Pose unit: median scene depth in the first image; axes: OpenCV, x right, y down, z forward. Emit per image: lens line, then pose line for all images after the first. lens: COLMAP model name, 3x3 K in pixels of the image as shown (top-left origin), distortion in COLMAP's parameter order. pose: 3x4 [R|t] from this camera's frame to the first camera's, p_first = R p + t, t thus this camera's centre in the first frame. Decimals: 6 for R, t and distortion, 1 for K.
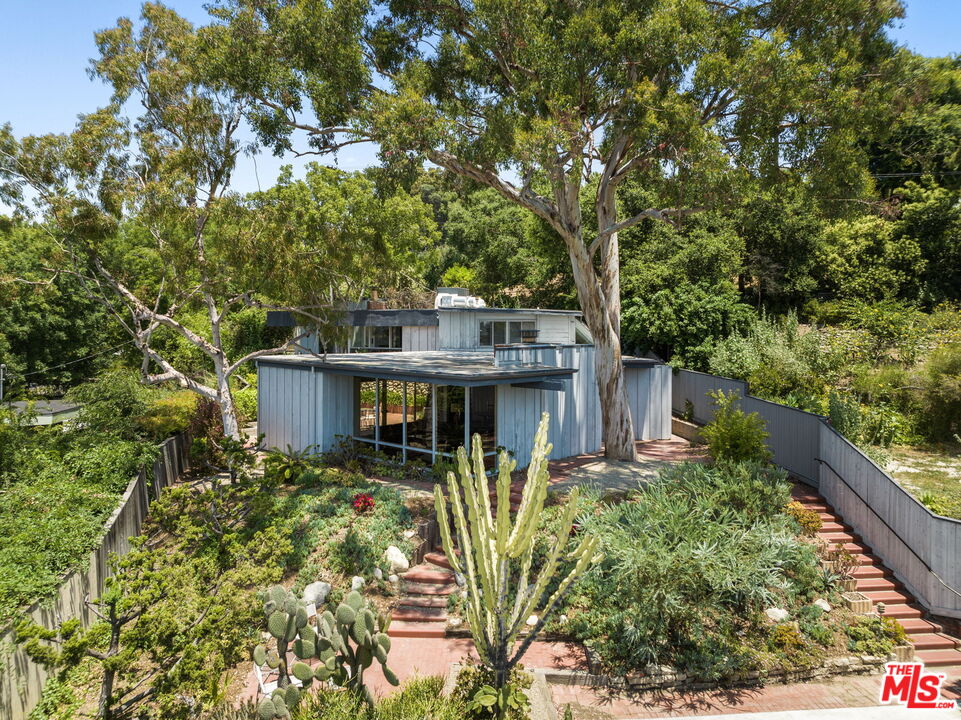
lens RADIAL K [[675.7, 0, 480.5], [0, 675.7, 360.0], [0, 0, 1]] dist [0.001263, 0.004044]
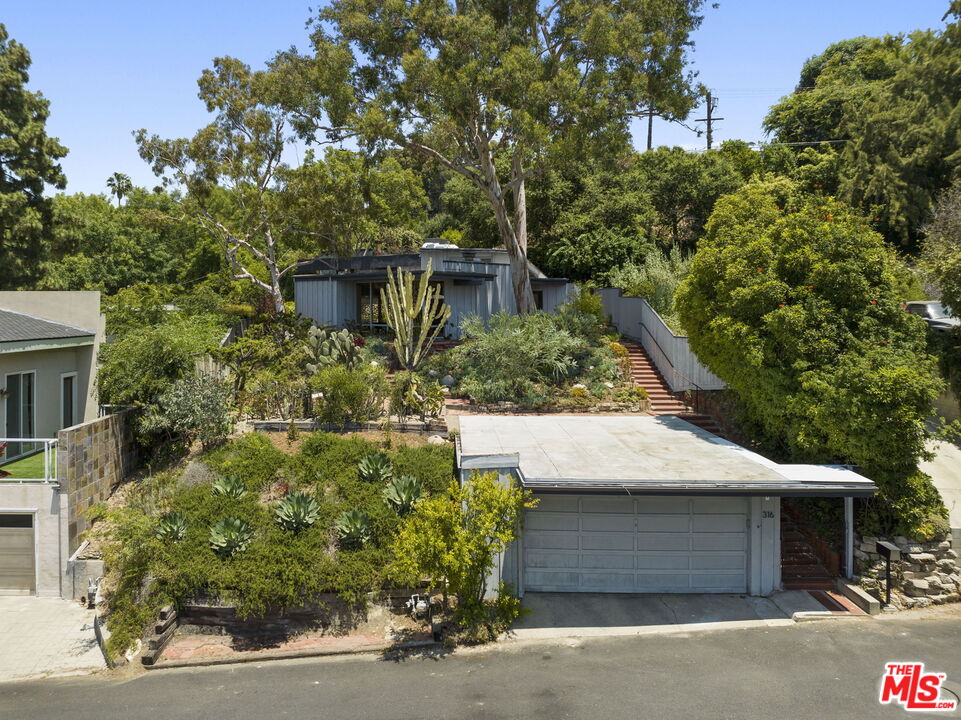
lens RADIAL K [[790.4, 0, 480.5], [0, 790.4, 360.0], [0, 0, 1]] dist [0.007505, -0.003567]
pose [[0.997960, -0.011236, -0.062850, 0.214649], [0.010472, 0.999867, -0.012485, 0.228963], [0.062982, 0.011801, 0.997945, -0.809060]]
